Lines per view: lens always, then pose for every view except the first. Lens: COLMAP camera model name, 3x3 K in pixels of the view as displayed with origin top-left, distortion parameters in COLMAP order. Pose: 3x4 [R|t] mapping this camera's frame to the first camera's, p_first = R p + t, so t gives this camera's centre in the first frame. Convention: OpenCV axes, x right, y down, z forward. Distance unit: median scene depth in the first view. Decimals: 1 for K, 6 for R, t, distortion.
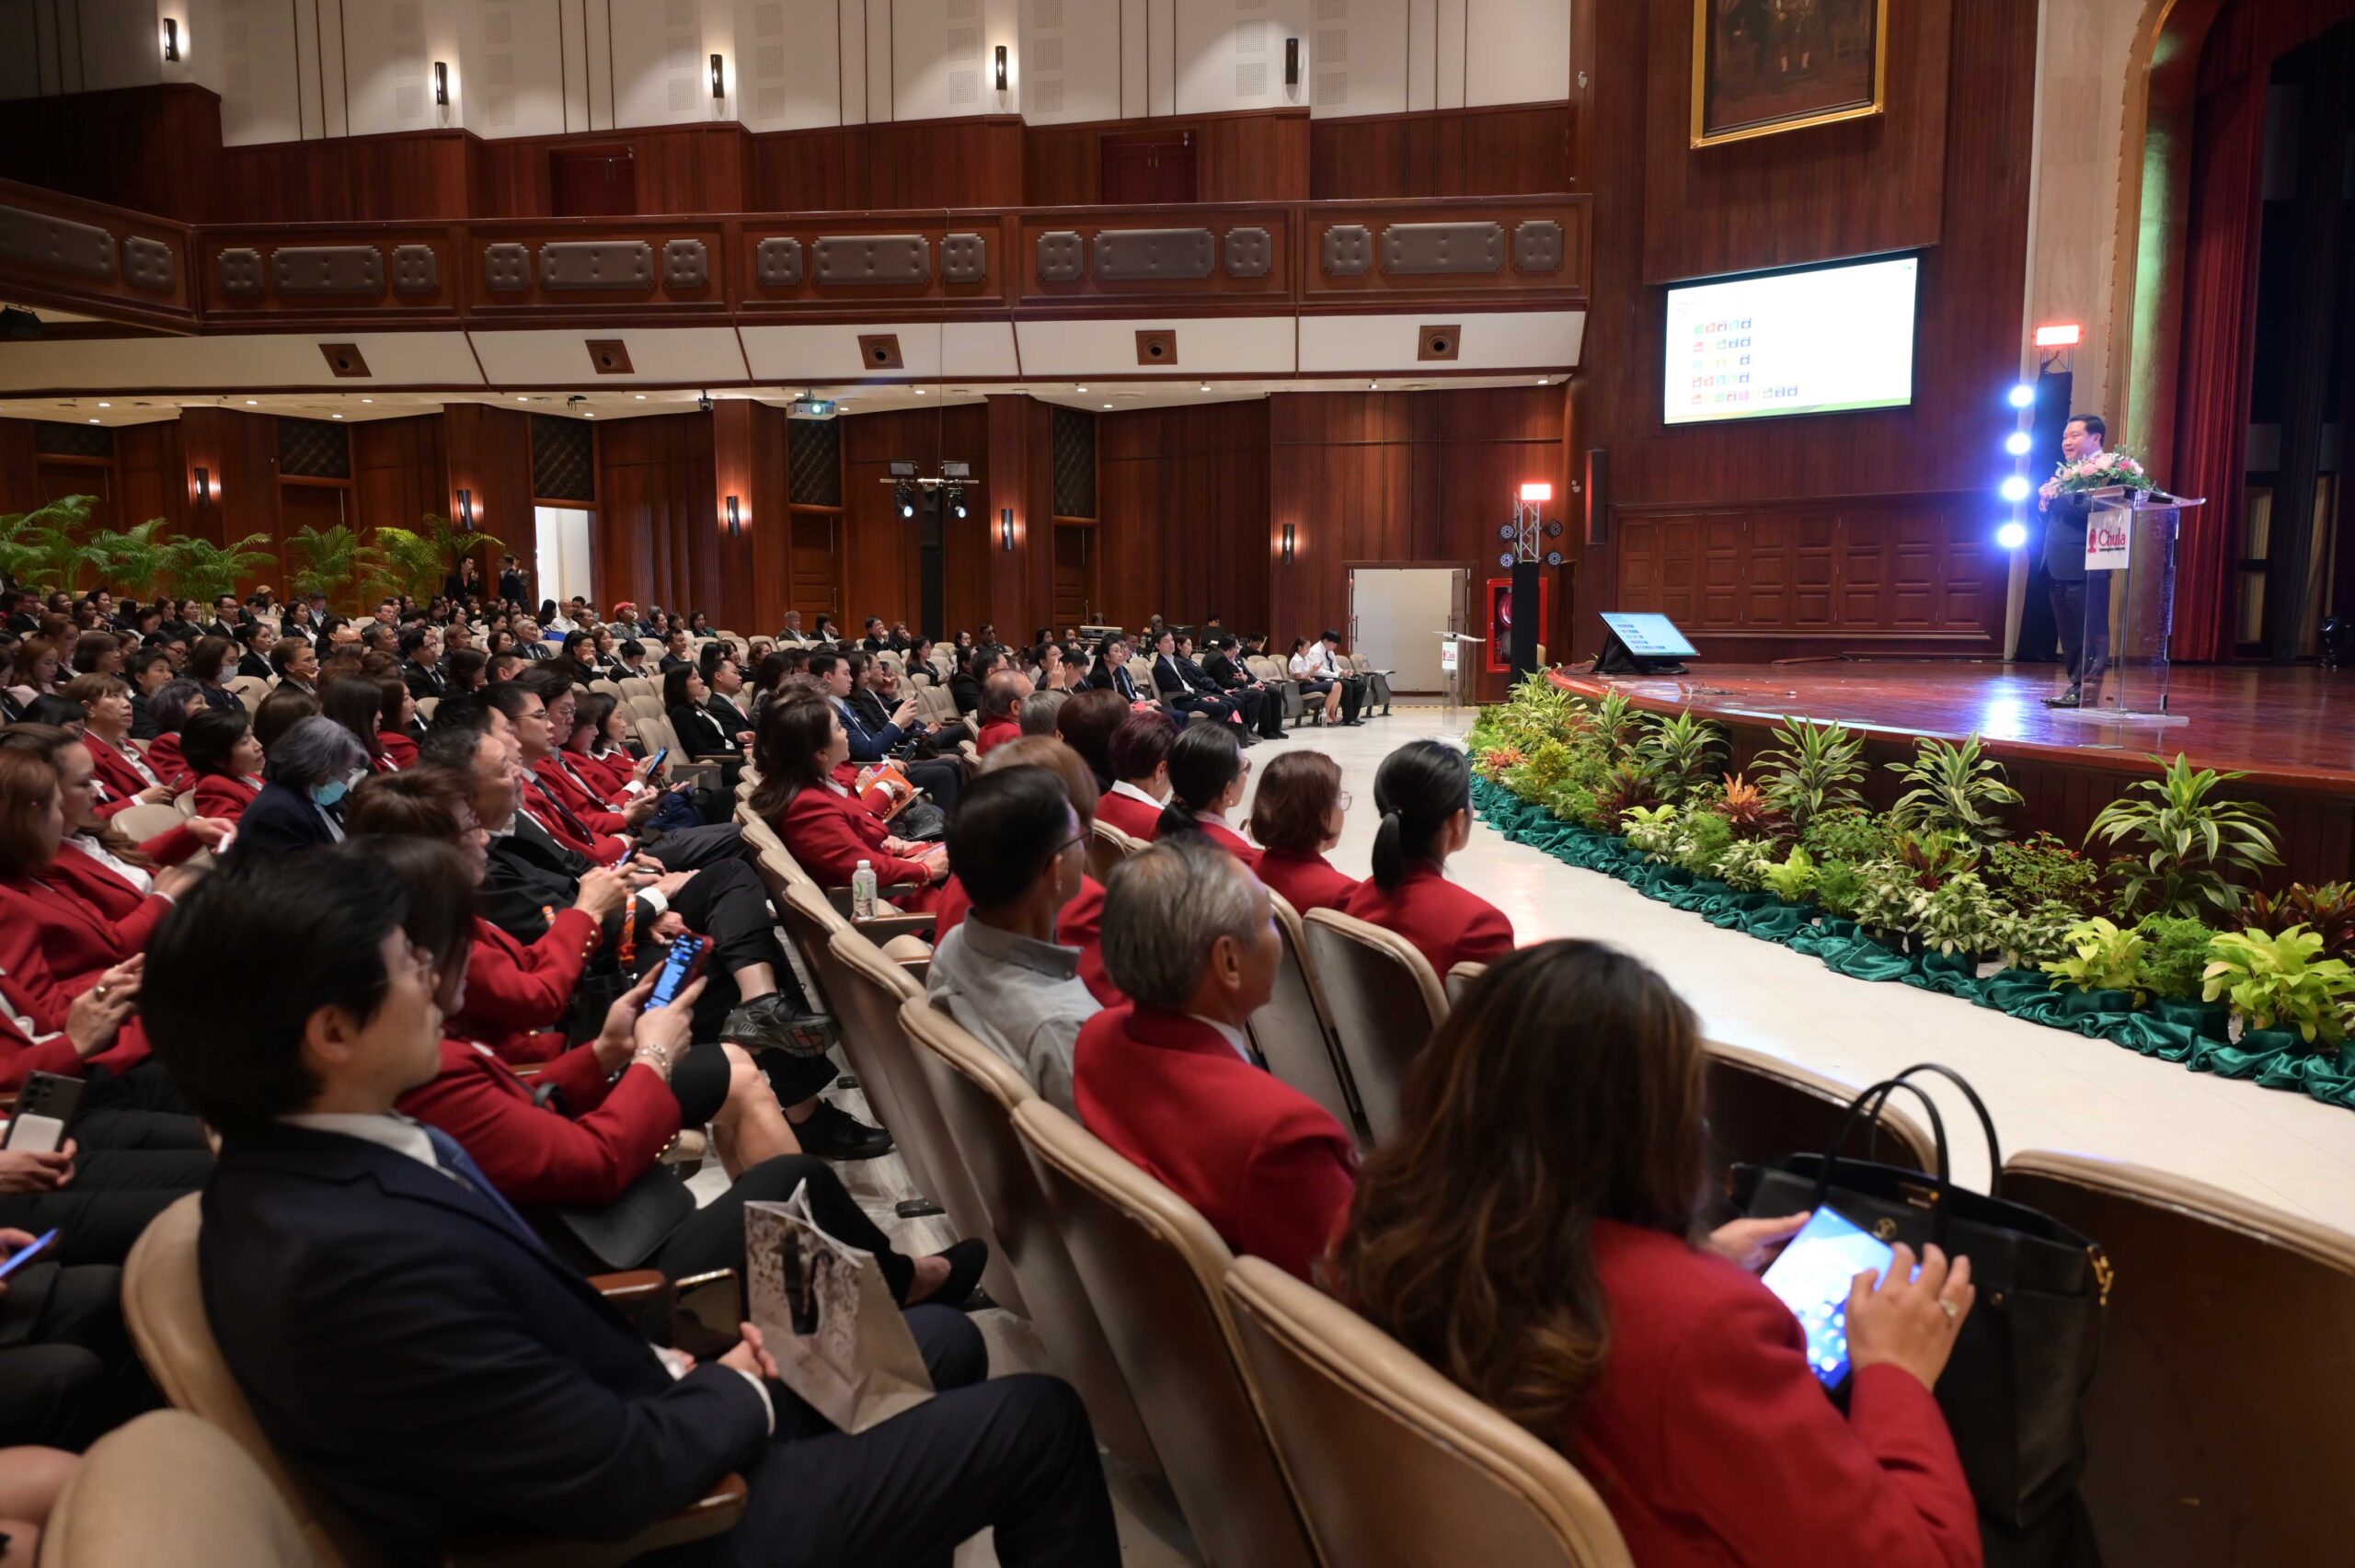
lens RADIAL K [[1532.8, 0, 1131.4], [0, 1532.8, 784.2], [0, 0, 1]] dist [-0.000330, -0.003961]
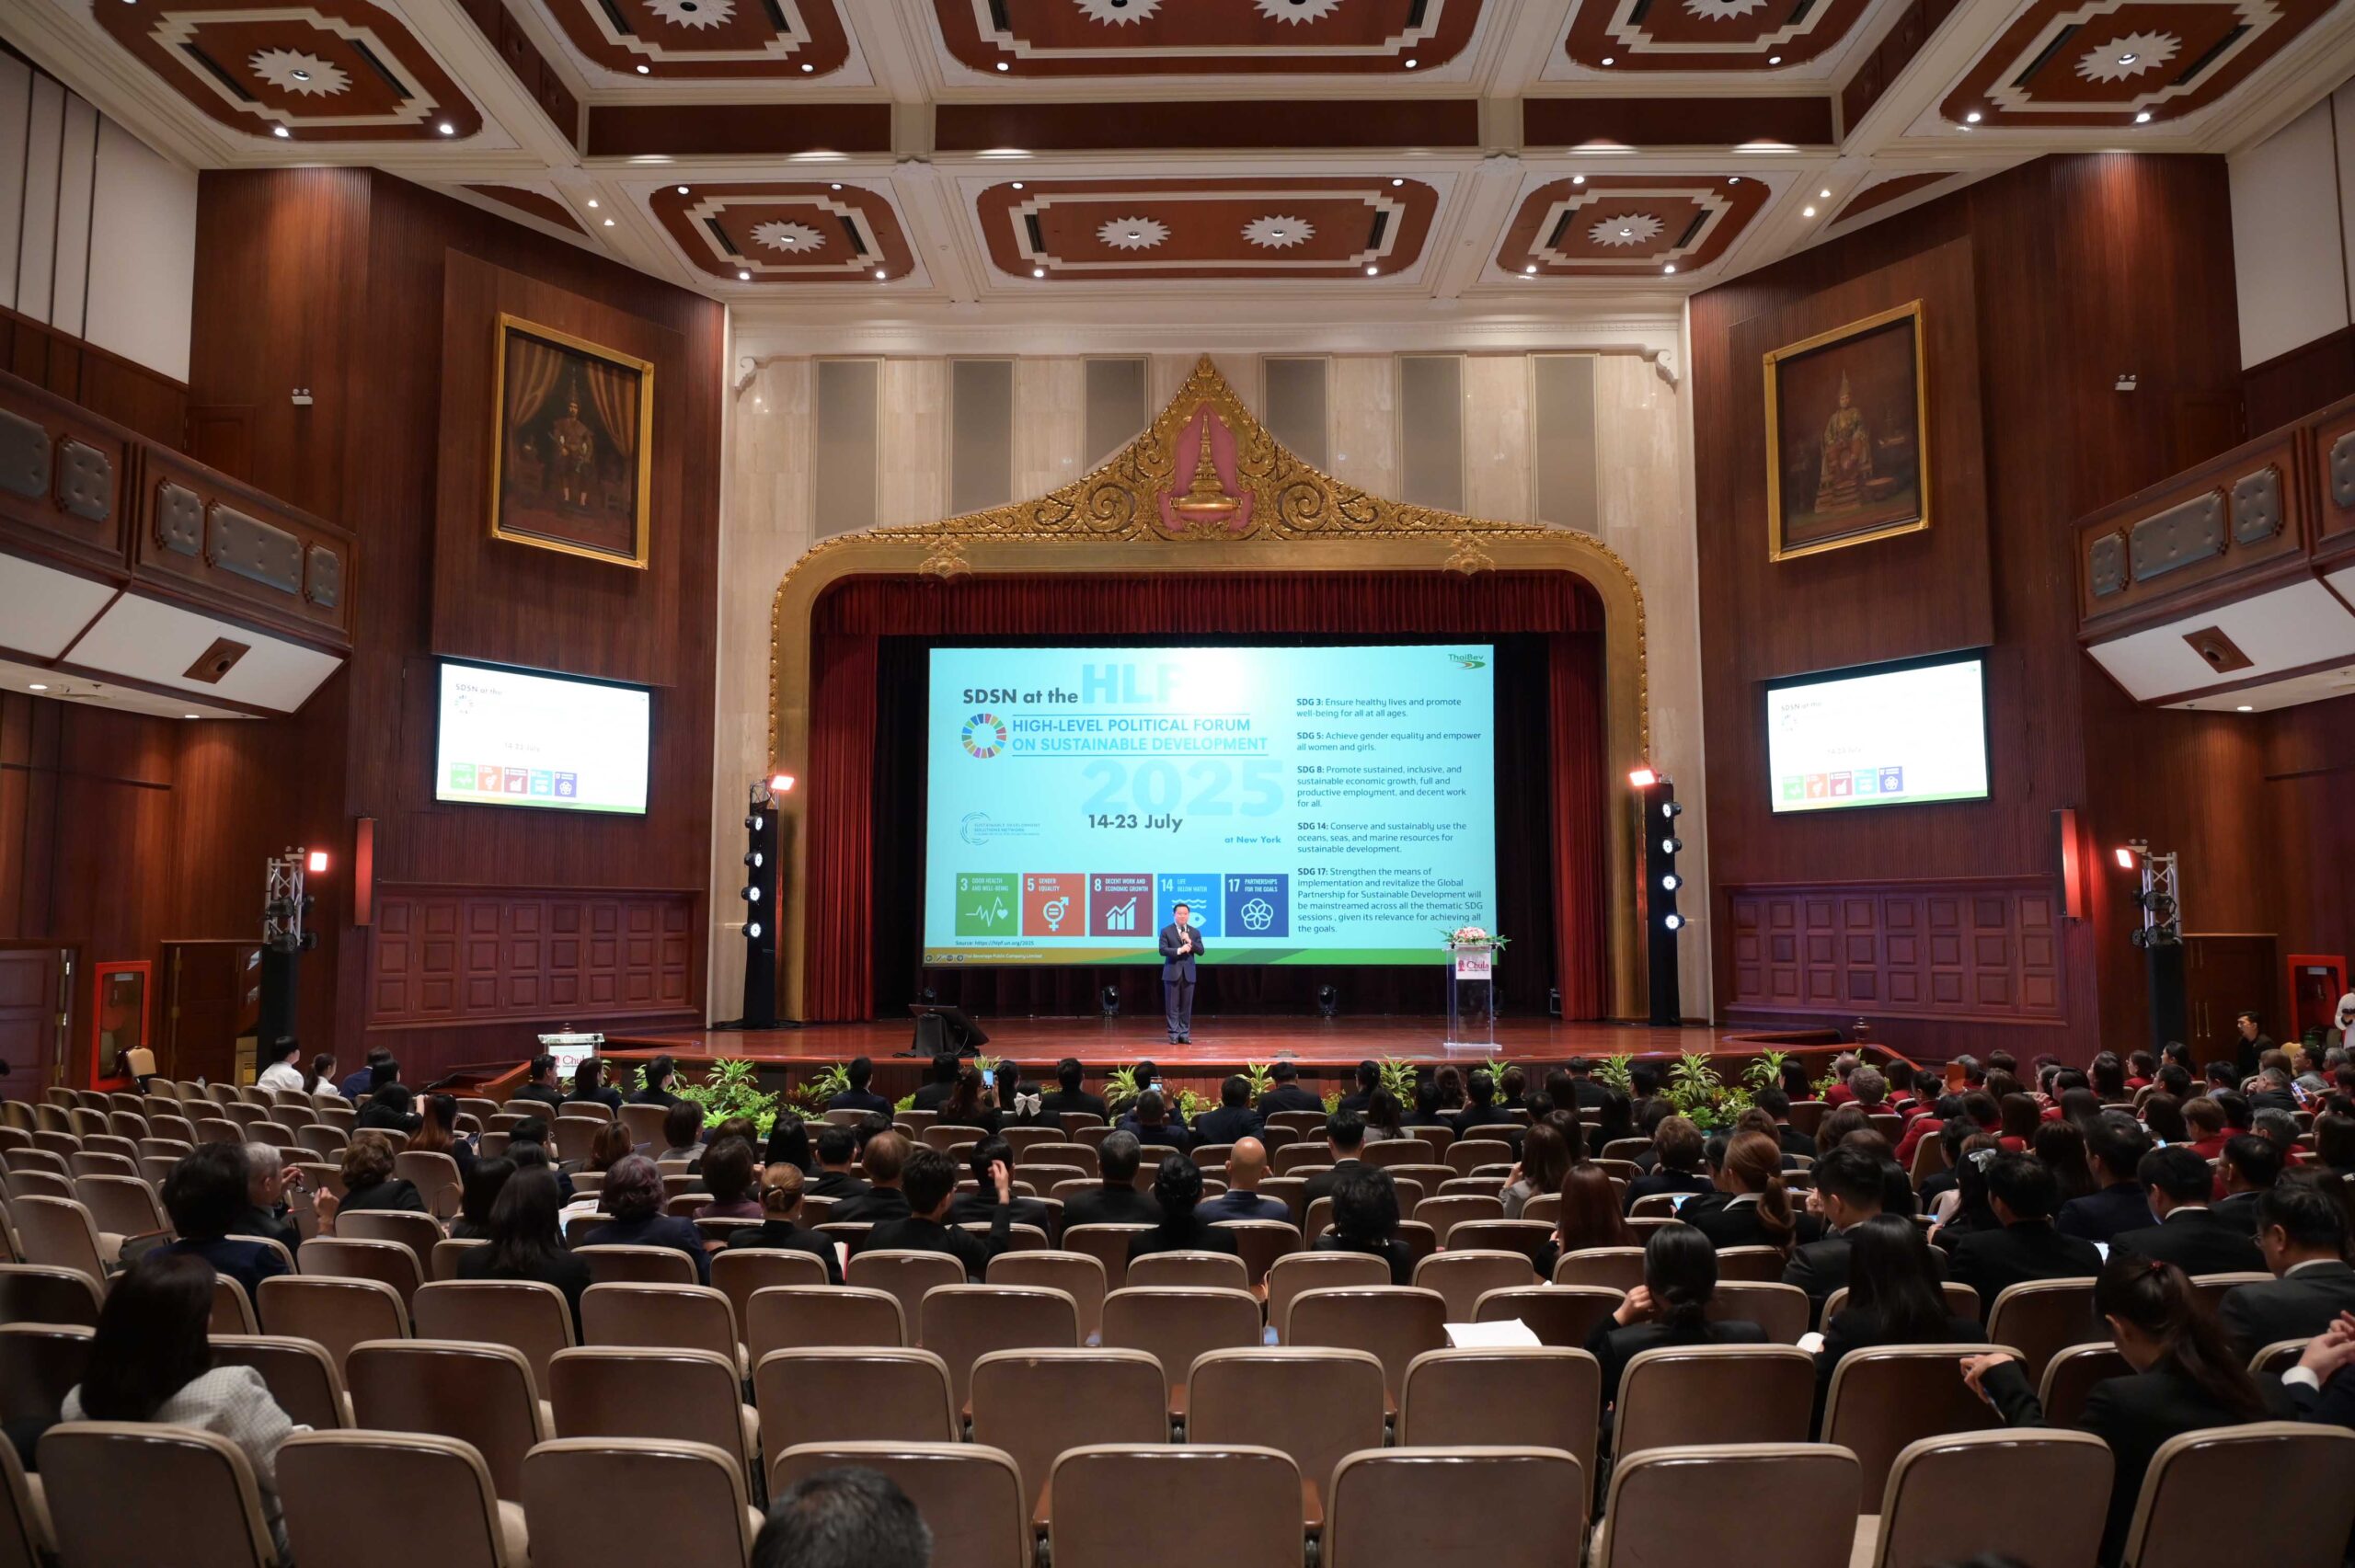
lens RADIAL K [[1532.8, 0, 1131.4], [0, 1532.8, 784.2], [0, 0, 1]] dist [-0.000330, -0.003961]
pose [[-0.053048, 0.088379, 0.994673, -0.515572], [0.112739, 0.990238, -0.081973, -0.100446], [-0.992208, 0.107789, -0.062494, 0.534778]]
